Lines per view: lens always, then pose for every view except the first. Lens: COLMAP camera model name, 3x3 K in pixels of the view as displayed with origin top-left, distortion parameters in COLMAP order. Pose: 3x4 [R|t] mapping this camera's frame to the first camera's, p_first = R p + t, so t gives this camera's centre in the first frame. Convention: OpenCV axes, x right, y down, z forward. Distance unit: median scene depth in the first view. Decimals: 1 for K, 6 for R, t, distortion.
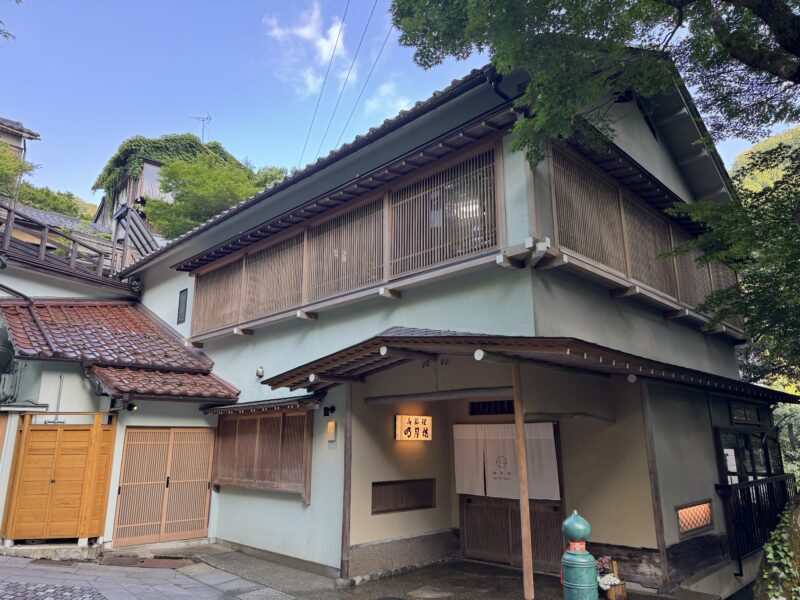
lens RADIAL K [[559.2, 0, 400.0], [0, 559.2, 298.3], [0, 0, 1]] dist [0.006508, -0.000512]
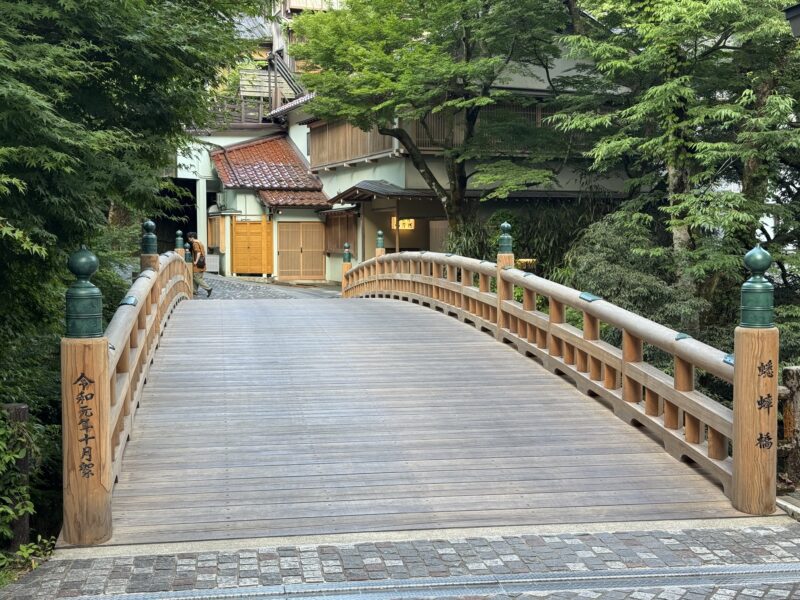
lens RADIAL K [[1117.0, 0, 402.4], [0, 1117.0, 300.1], [0, 0, 1]] dist [0.154313, 0.000000]
pose [[0.913059, 0.026048, -0.406995, 1.490889], [0.098462, 0.954357, 0.281971, -0.563128], [0.395763, -0.297530, 0.868820, -2.278242]]
